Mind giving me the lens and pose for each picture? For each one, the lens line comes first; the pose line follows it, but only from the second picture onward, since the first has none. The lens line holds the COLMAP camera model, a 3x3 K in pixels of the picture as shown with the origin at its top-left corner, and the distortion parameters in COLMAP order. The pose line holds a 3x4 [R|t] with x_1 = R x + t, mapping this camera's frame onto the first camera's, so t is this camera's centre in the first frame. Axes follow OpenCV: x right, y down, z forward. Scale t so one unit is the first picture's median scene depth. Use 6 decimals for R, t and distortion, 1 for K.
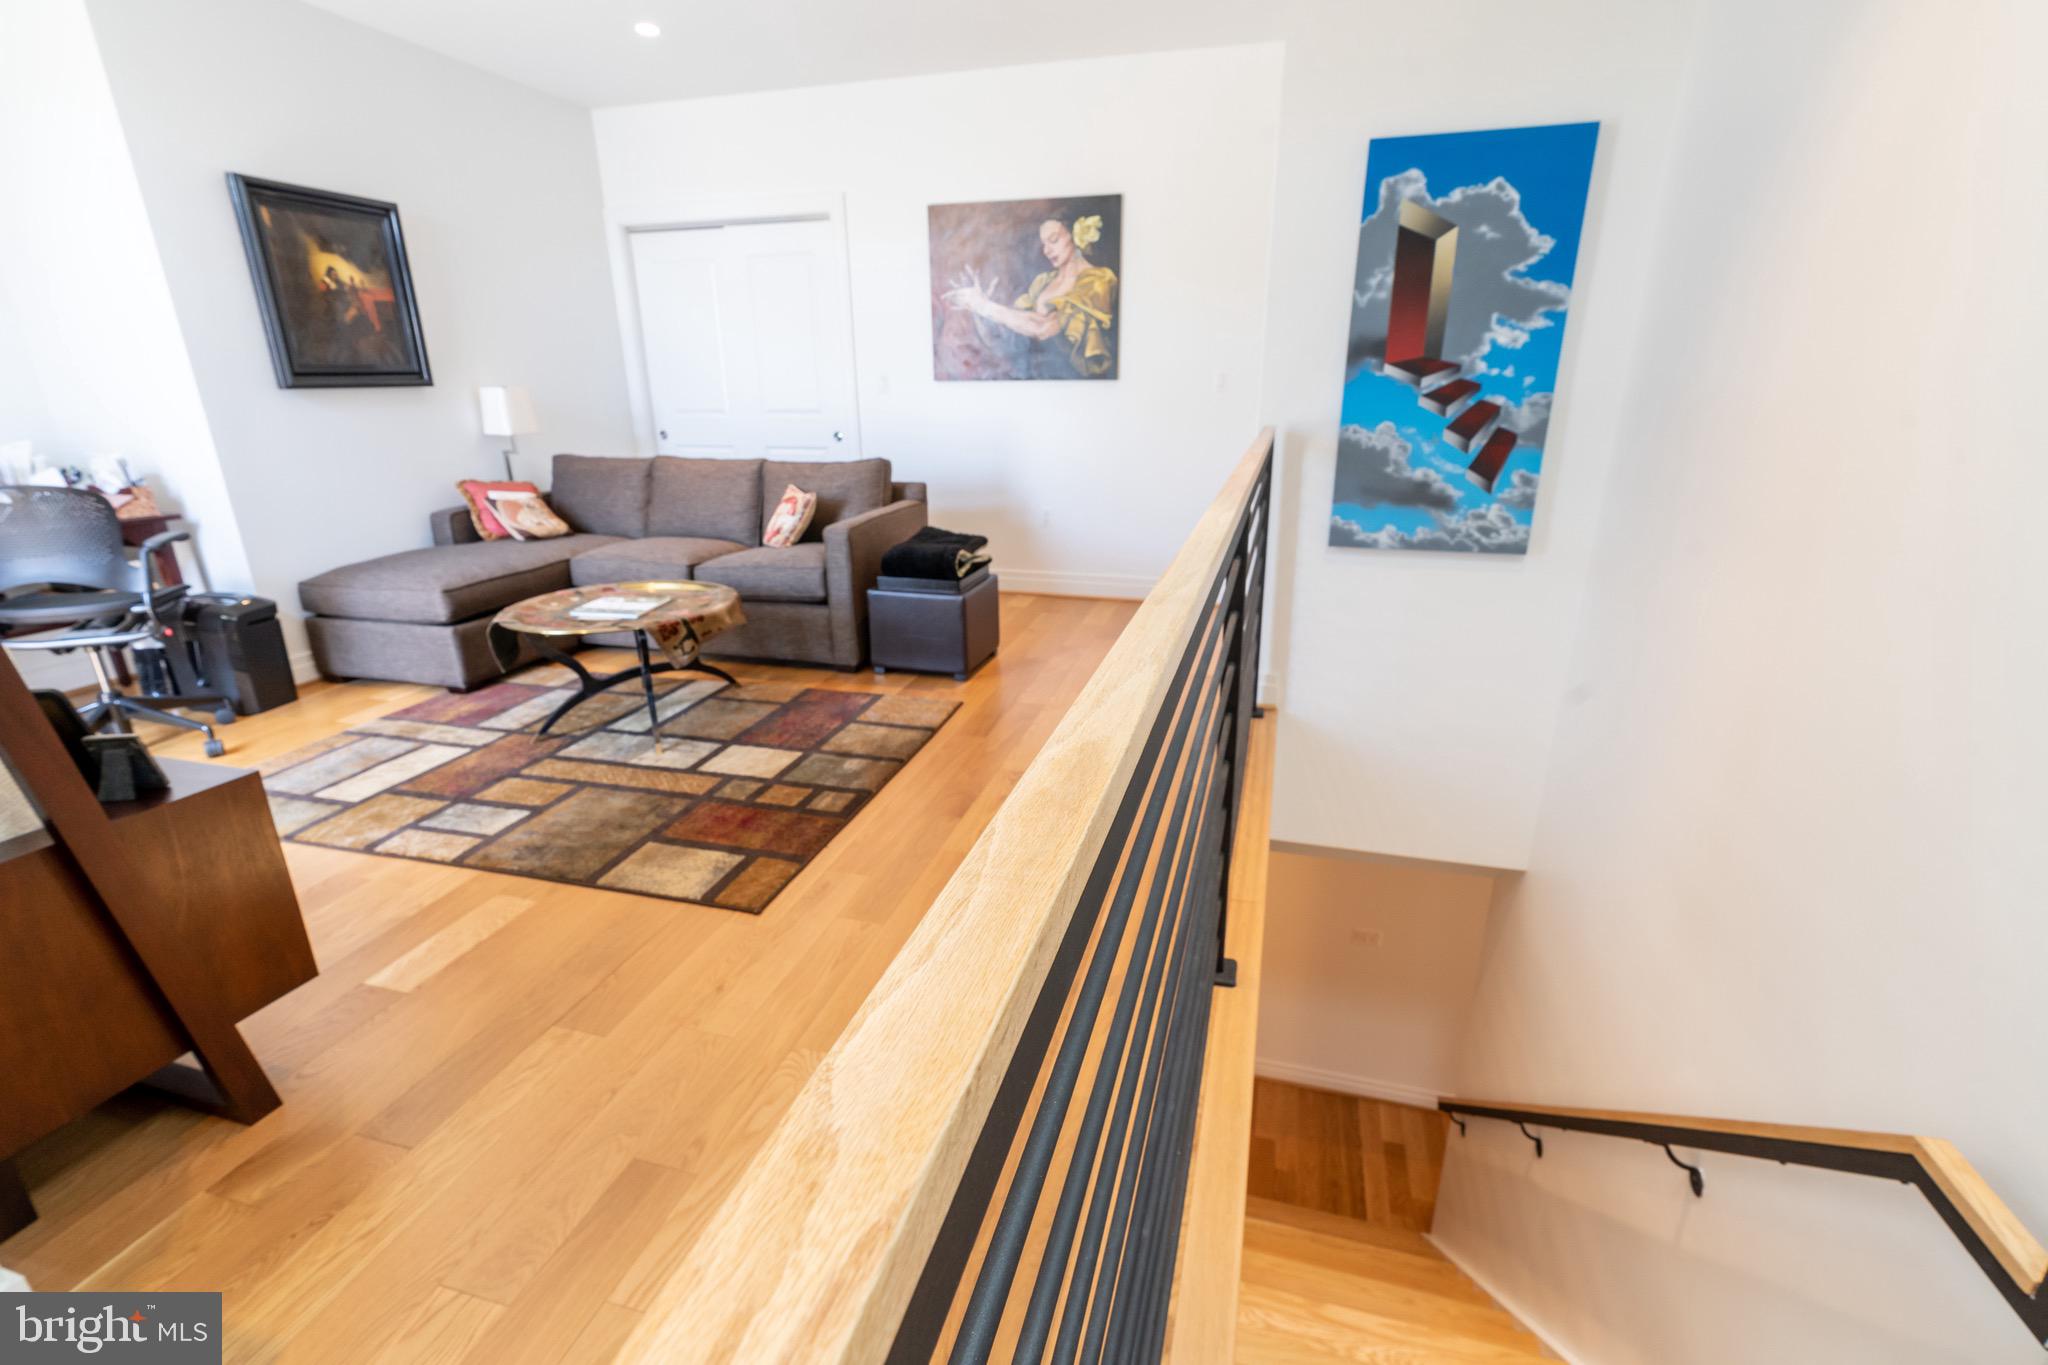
lens RADIAL K [[954.1, 0, 1031.7], [0, 954.1, 688.7], [0, 0, 1]] dist [-0.004498, 0.000933]
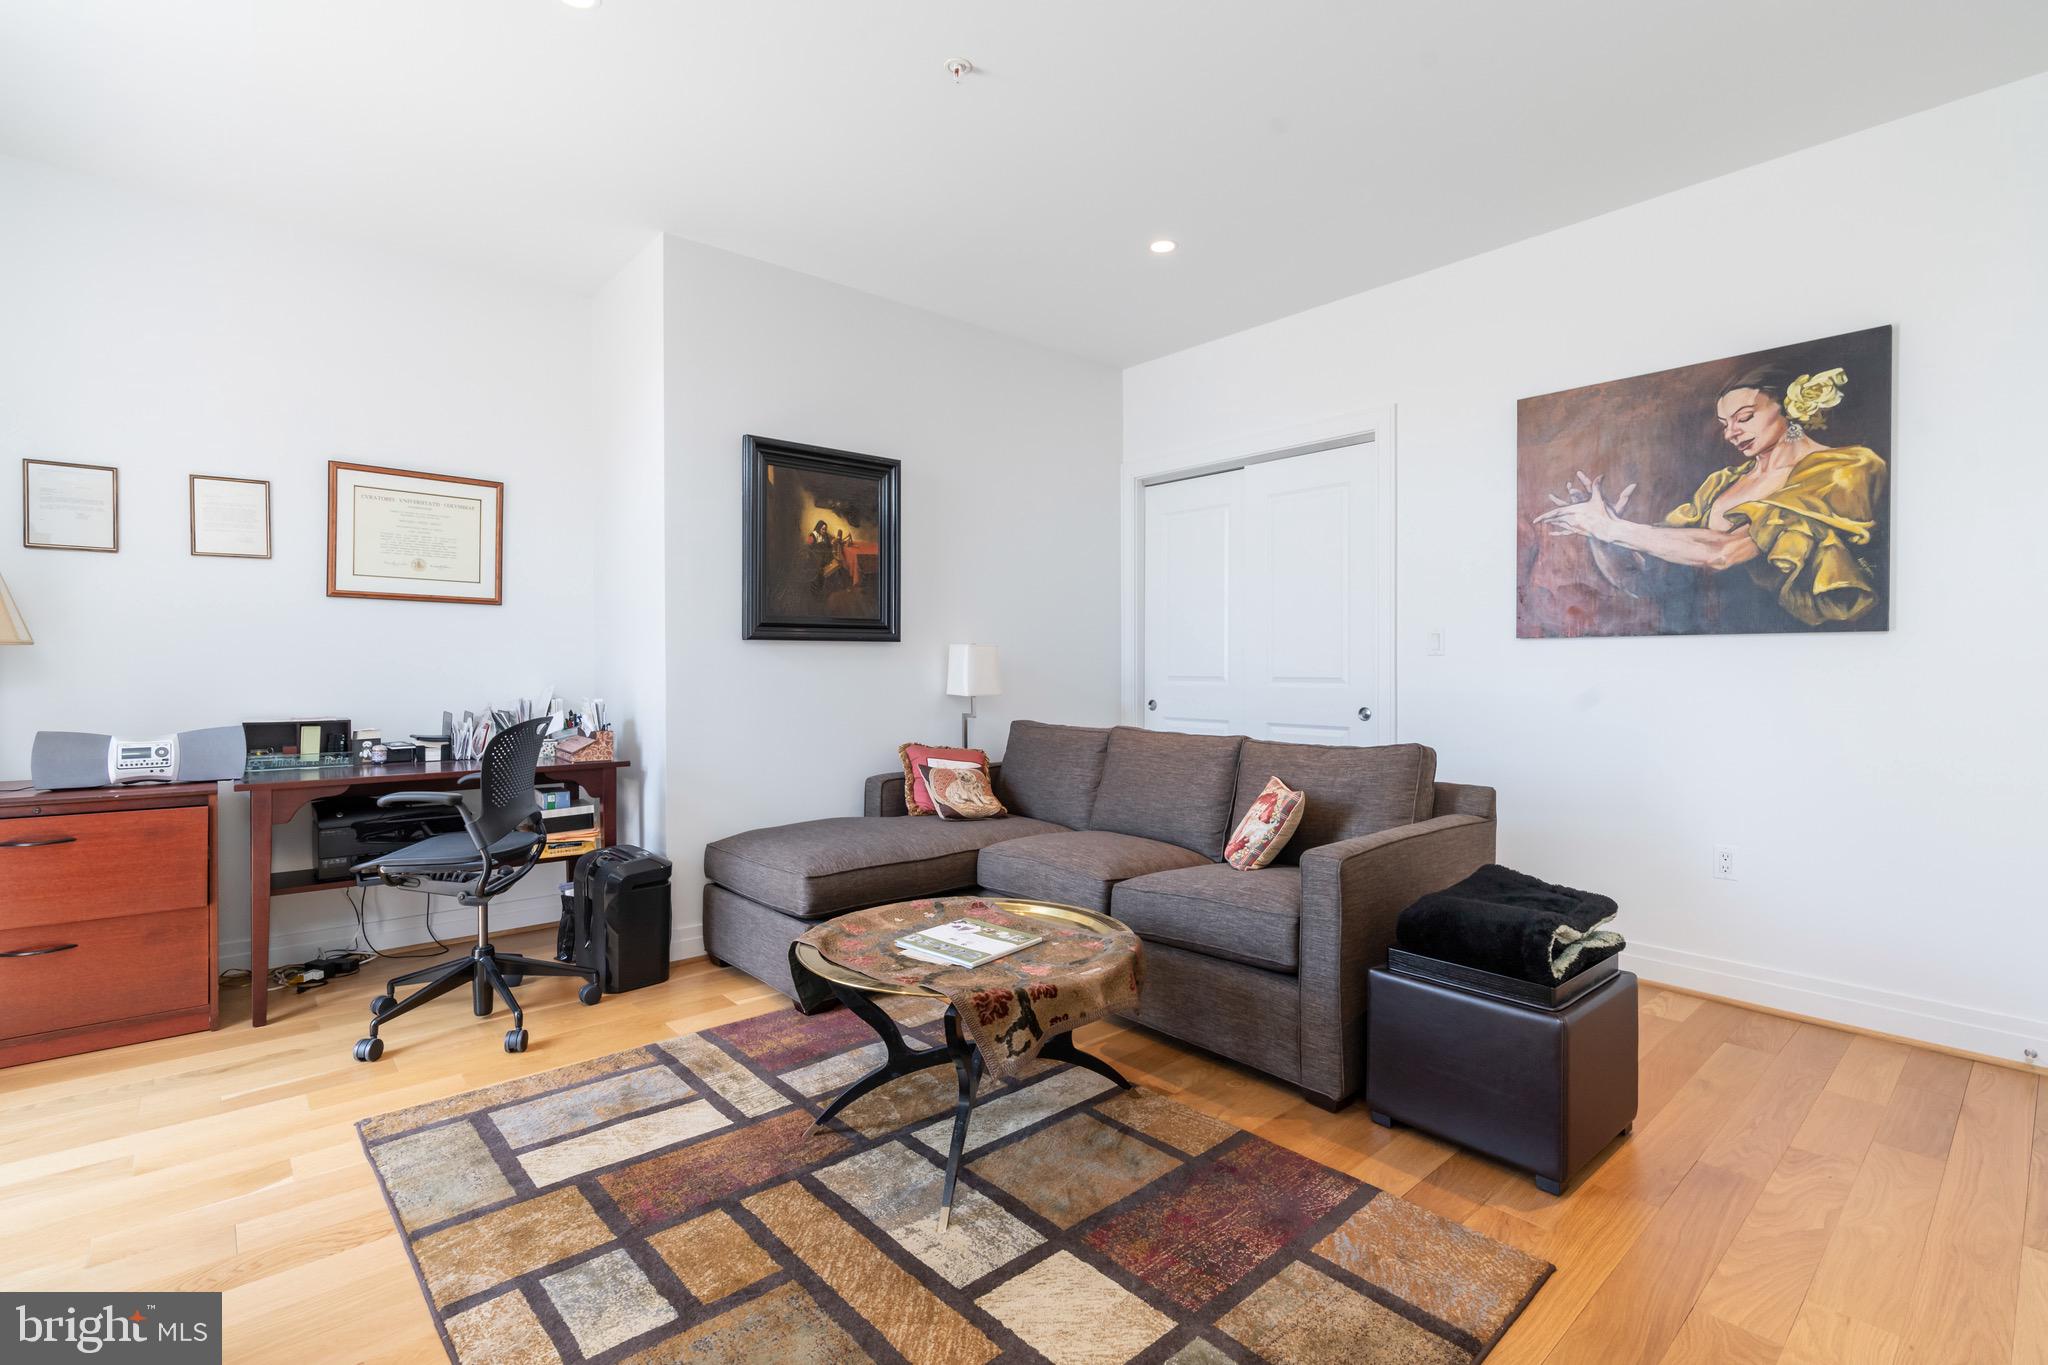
lens RADIAL K [[954.1, 0, 1024.2], [0, 954.1, 671.4], [0, 0, 1]] dist [-0.004498, 0.000933]
pose [[0.839380, 0.011244, -0.543428, -0.038751], [-0.177242, 0.950800, -0.254095, -0.091657], [0.513834, 0.309601, 0.800076, 0.390378]]
